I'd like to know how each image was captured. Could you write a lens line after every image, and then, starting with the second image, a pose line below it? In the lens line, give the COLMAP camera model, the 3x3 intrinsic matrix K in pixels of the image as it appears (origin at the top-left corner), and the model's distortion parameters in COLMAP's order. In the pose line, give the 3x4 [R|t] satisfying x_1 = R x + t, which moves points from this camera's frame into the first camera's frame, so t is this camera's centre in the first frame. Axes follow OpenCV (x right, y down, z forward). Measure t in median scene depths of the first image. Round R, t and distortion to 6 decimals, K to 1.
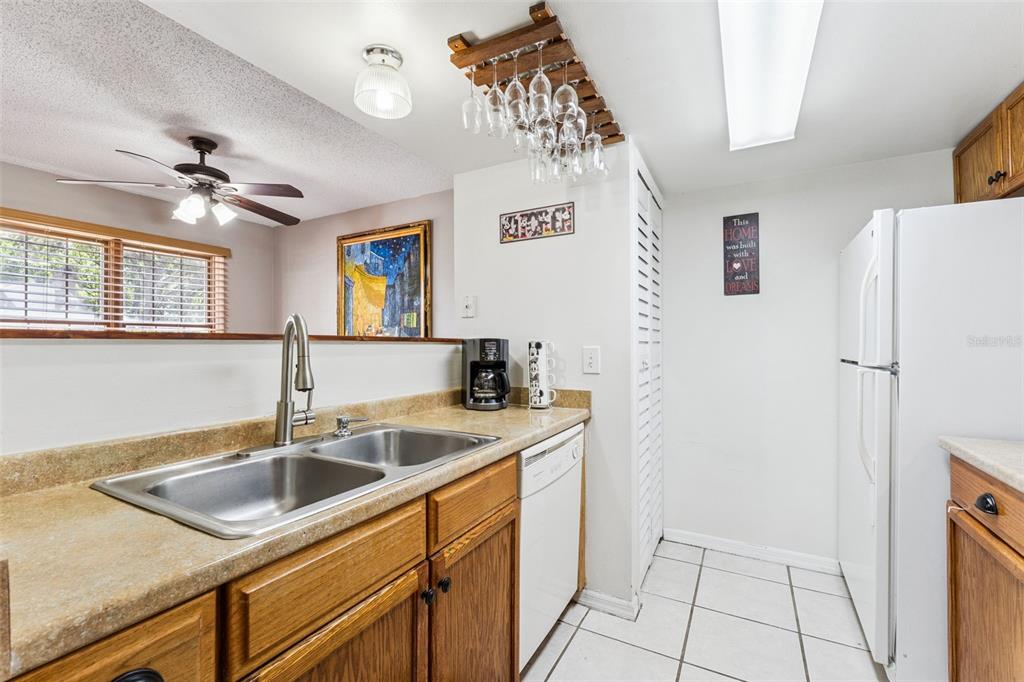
lens RADIAL K [[426.3, 0, 512.0], [0, 426.3, 341.0], [0, 0, 1]] dist [-0.003386, -0.000235]
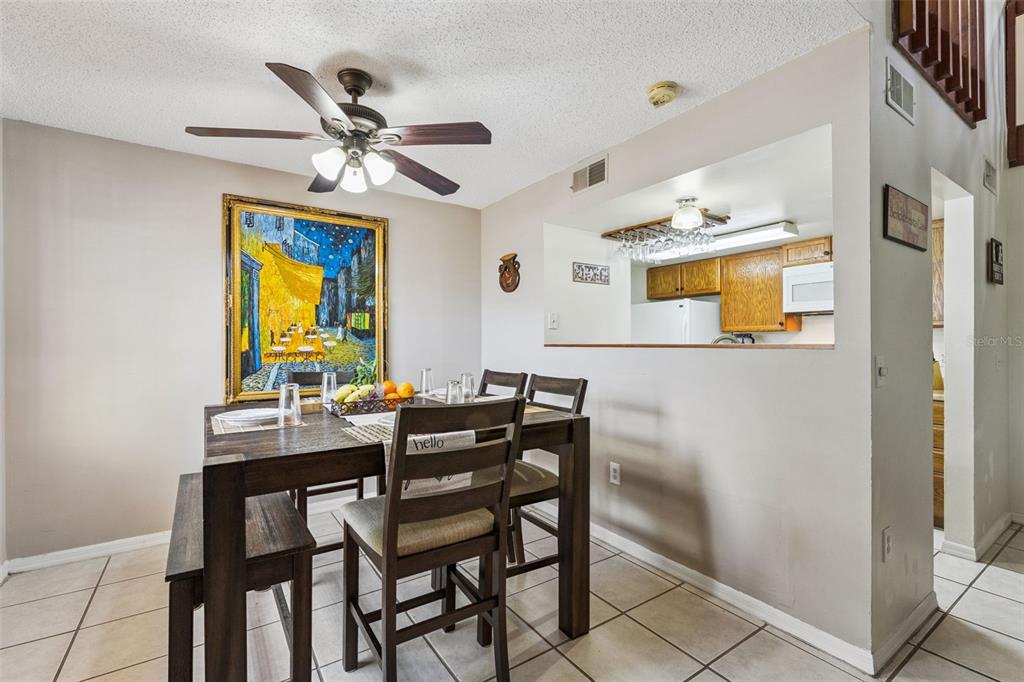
lens RADIAL K [[426.3, 0, 512.0], [0, 426.3, 341.0], [0, 0, 1]] dist [-0.003386, -0.000235]
pose [[0.480381, 0.011245, 0.876988, -0.873134], [-0.007301, 0.999934, -0.008822, -0.000639], [-0.877030, -0.002165, 0.480432, 0.277568]]
